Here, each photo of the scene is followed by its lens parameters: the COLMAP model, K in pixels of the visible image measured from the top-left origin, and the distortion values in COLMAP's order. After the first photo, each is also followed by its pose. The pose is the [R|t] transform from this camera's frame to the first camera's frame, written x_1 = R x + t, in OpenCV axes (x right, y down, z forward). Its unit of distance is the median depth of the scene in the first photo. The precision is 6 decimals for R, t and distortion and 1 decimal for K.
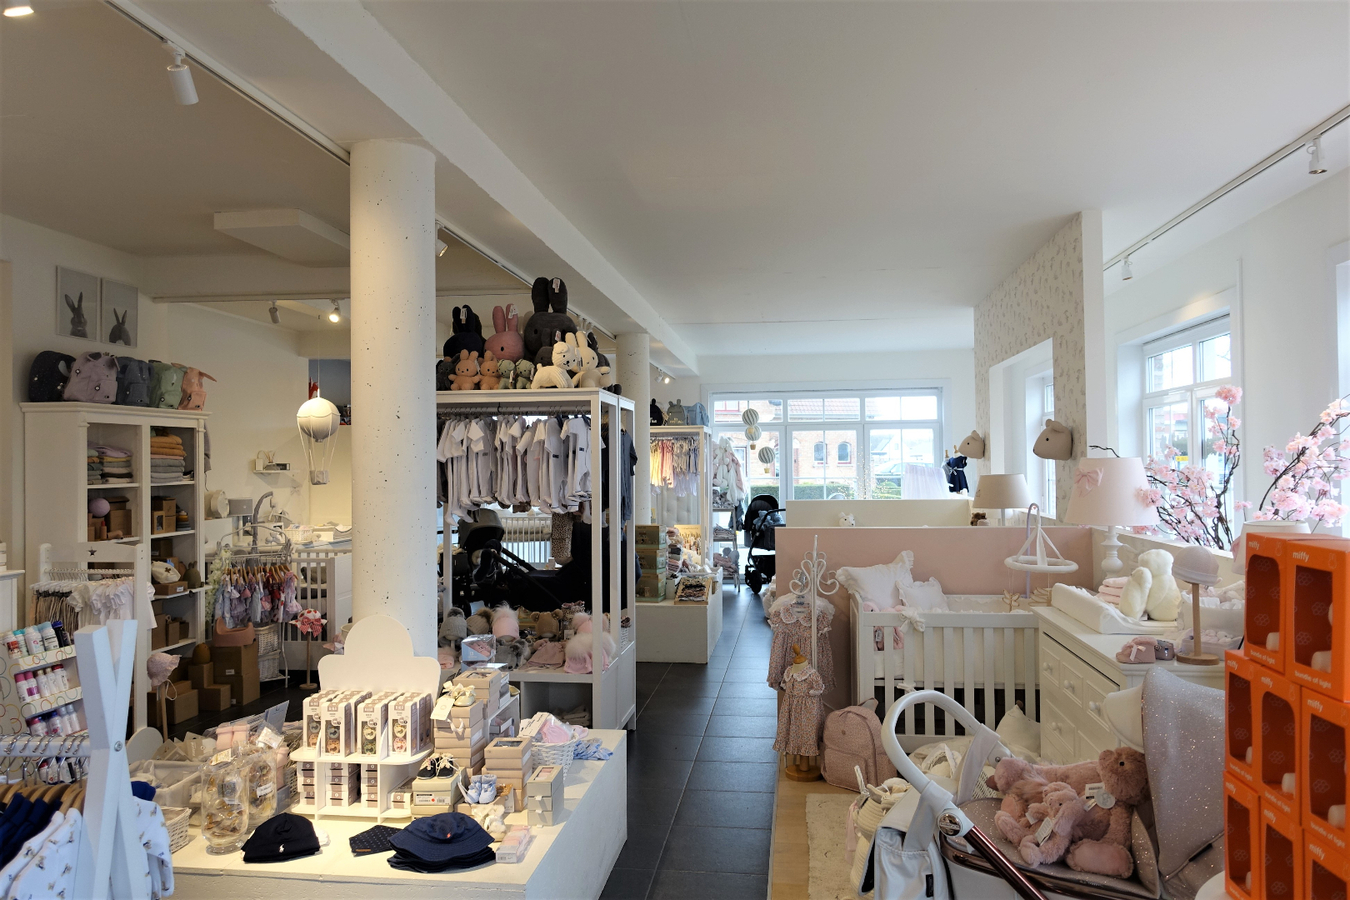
lens RADIAL K [[934.3, 0, 677.0], [0, 934.3, 456.5], [0, 0, 1]] dist [0.004927, 0.004625]
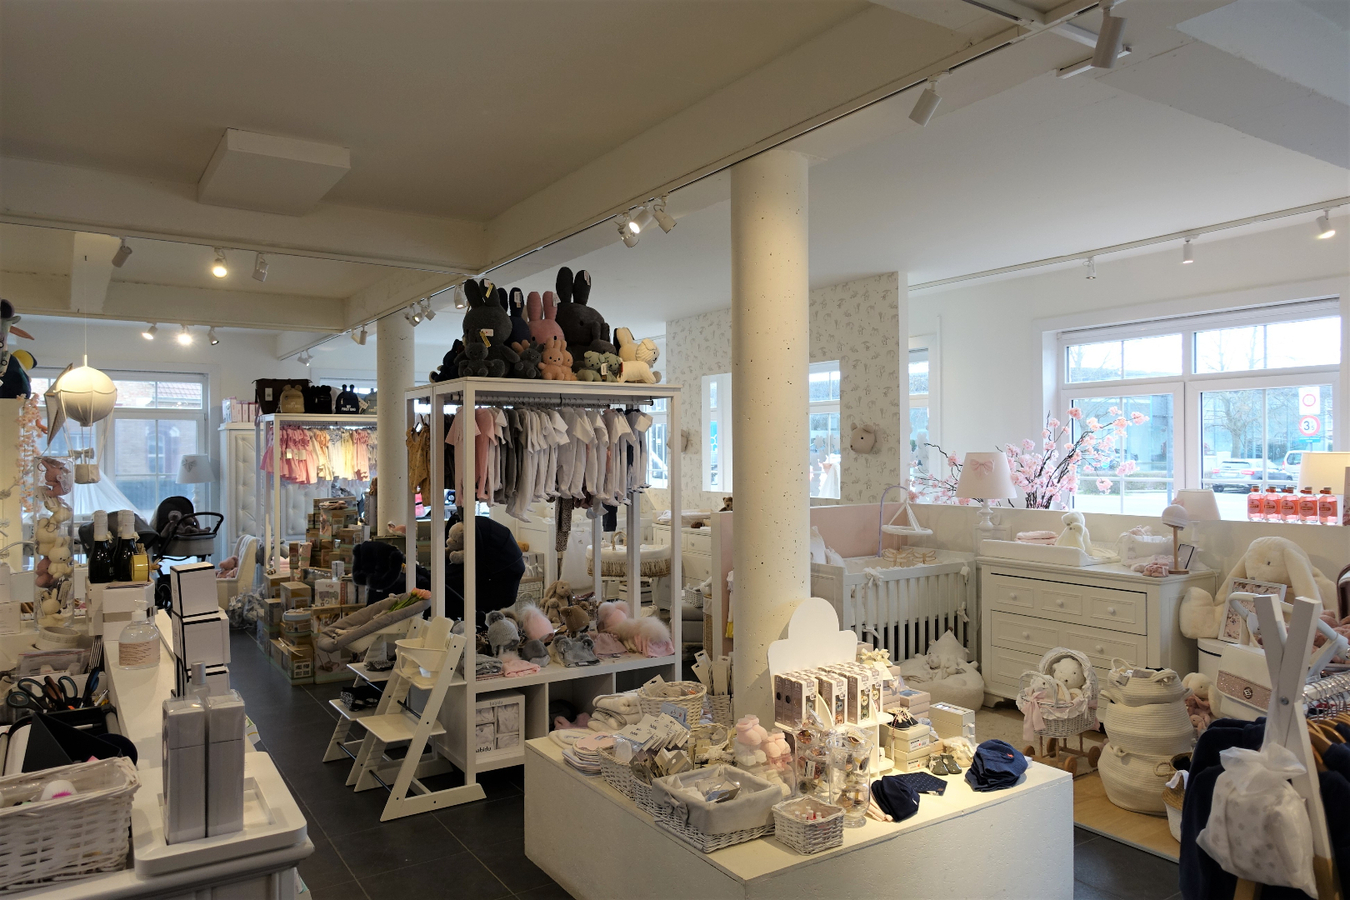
lens RADIAL K [[934.3, 0, 677.0], [0, 934.3, 456.5], [0, 0, 1]] dist [0.004927, 0.004625]
pose [[0.760703, -0.000612, 0.649099, -0.759802], [-0.000835, 0.999998, 0.001922, 0.005518], [-0.649099, -0.002004, 0.760701, 0.195963]]
